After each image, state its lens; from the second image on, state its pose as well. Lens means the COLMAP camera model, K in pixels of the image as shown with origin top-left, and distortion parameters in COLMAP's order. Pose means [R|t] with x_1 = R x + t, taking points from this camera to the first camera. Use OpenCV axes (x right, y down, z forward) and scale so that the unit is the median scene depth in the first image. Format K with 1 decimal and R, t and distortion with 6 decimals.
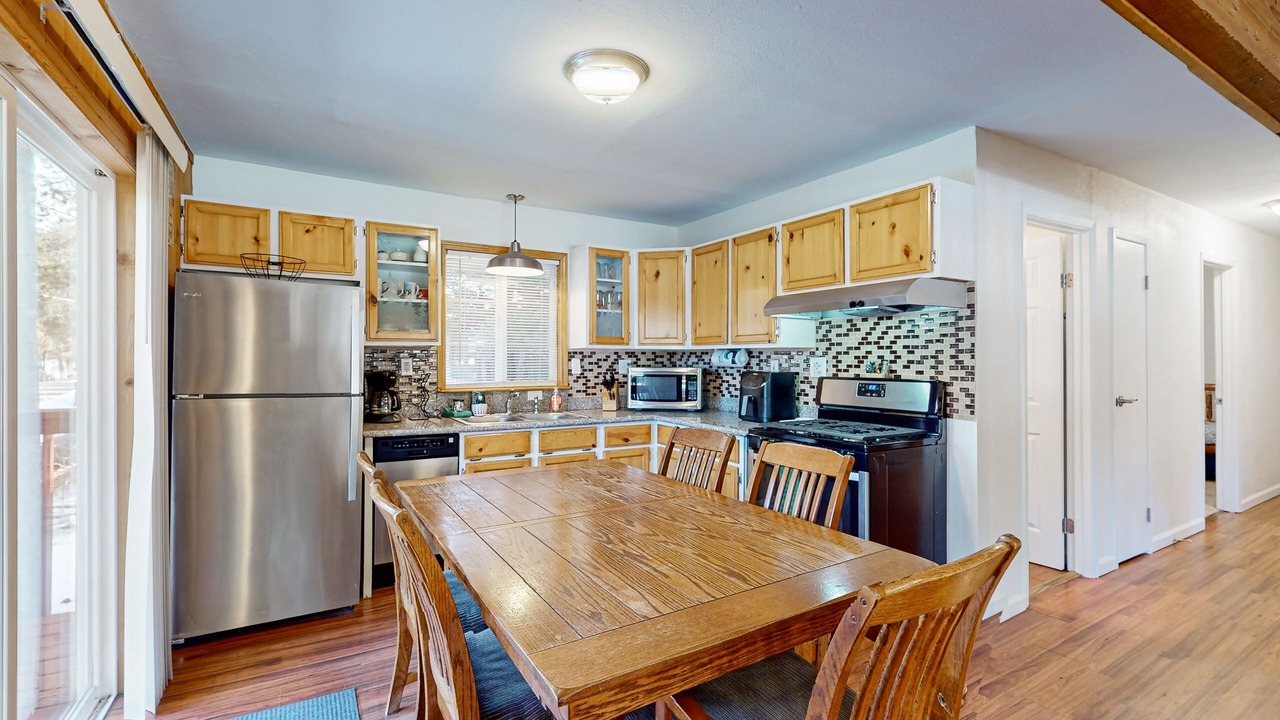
lens RADIAL K [[553.2, 0, 635.2], [0, 553.2, 358.8], [0, 0, 1]] dist [0.001619, 0.000414]
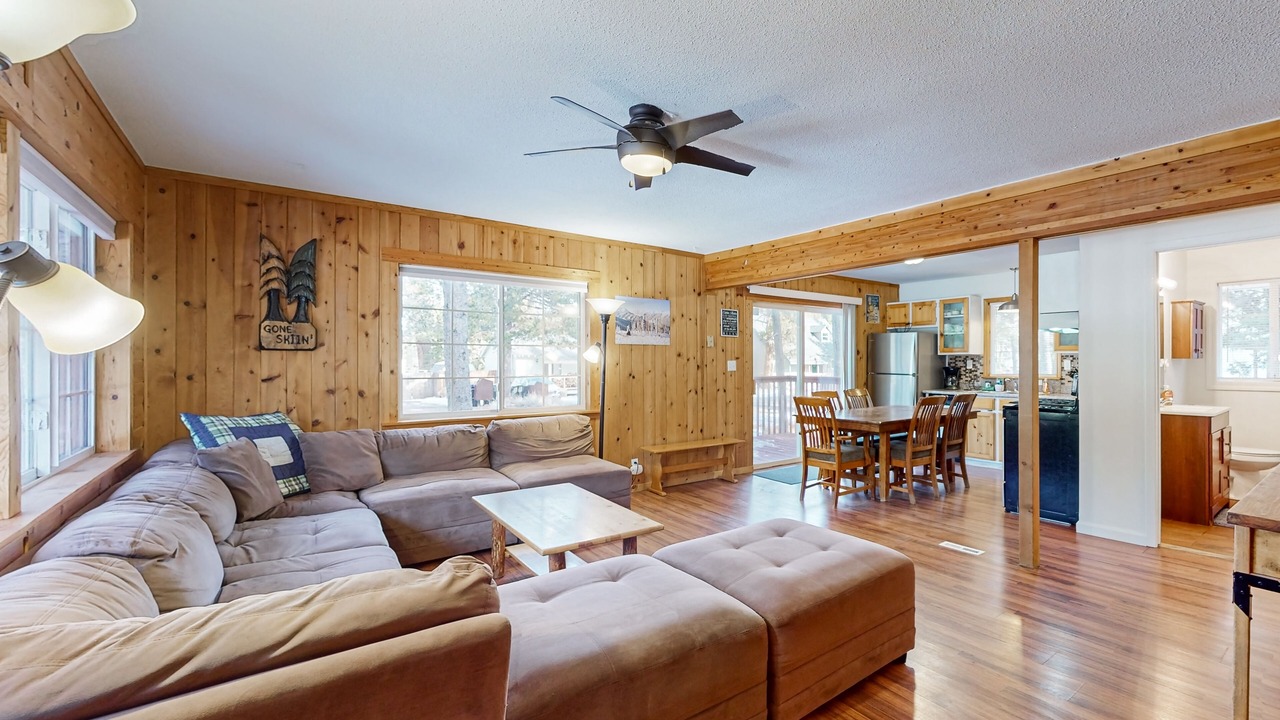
lens RADIAL K [[553.2, 0, 757.3], [0, 553.2, 360.9], [0, 0, 1]] dist [0.001619, 0.000414]
pose [[0.182637, -0.002966, -0.983176, 1.564003], [0.005590, 0.999982, -0.001978, 0.001105], [0.983165, -0.005134, 0.182650, -0.146363]]
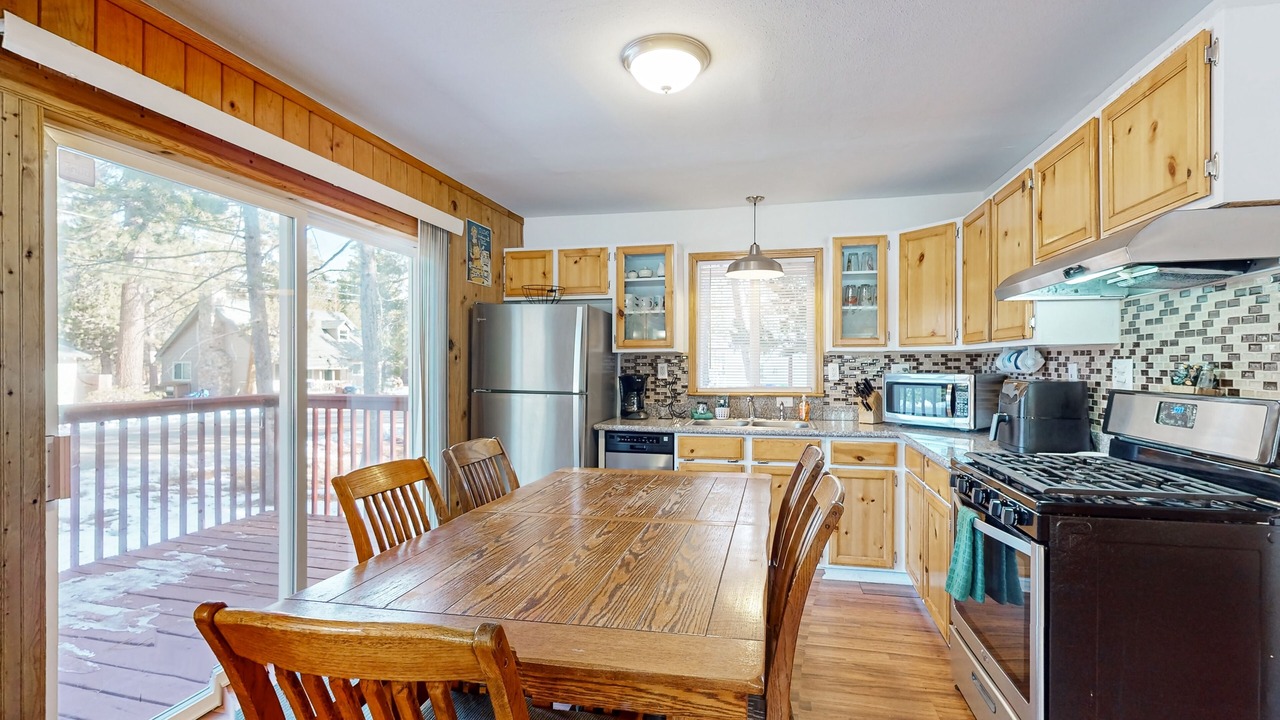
lens RADIAL K [[553.2, 0, 671.8], [0, 553.2, 366.2], [0, 0, 1]] dist [0.001619, 0.000414]
pose [[0.747070, -0.001103, -0.664744, 0.374827], [0.002867, 0.999995, 0.001562, 0.003307], [0.664739, -0.003072, 0.747069, 0.192097]]
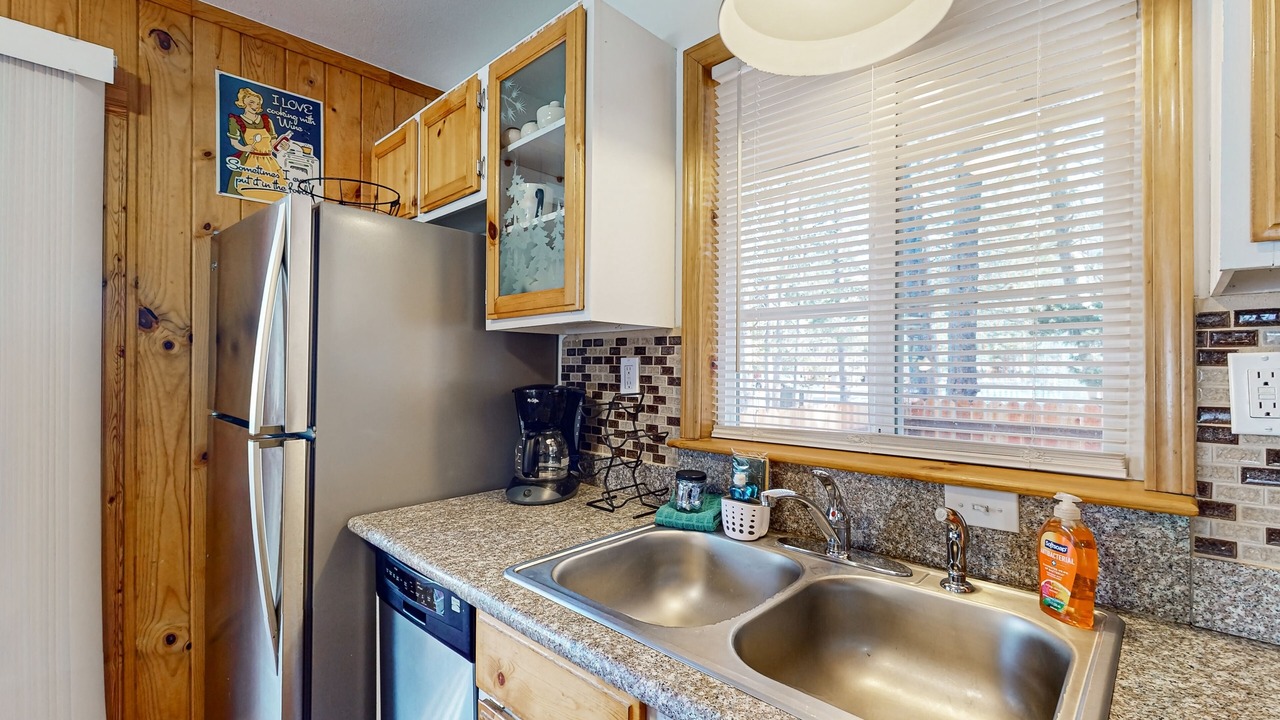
lens RADIAL K [[553.2, 0, 644.6], [0, 553.2, 364.1], [0, 0, 1]] dist [0.001619, 0.000414]
pose [[0.284422, -0.003998, -0.958691, 0.007734], [0.000012, 0.999991, -0.004167, 0.006672], [0.958699, 0.001173, 0.284419, 0.965170]]
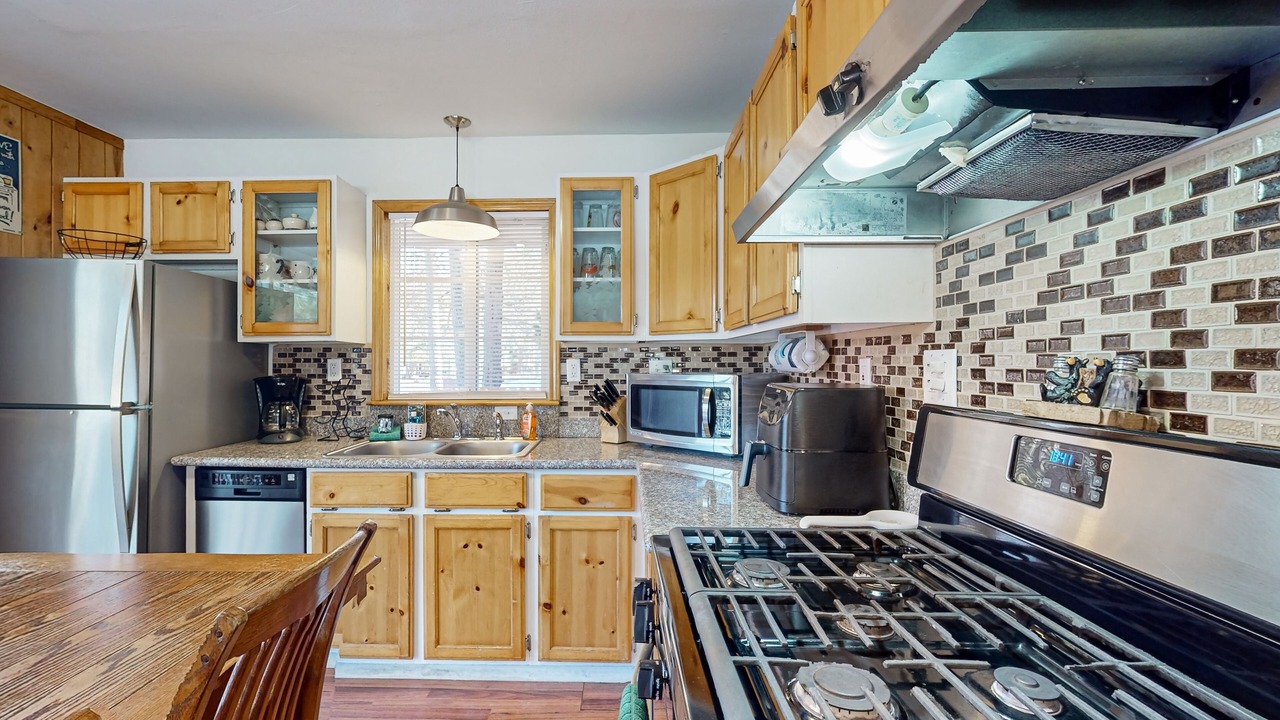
lens RADIAL K [[553.2, 0, 609.3], [0, 553.2, 360.9], [0, 0, 1]] dist [0.001619, 0.000414]
pose [[0.849211, -0.004007, -0.528039, 0.345976], [0.003365, 0.999992, -0.002177, 0.005271], [0.528044, 0.000072, 0.849217, 0.596346]]
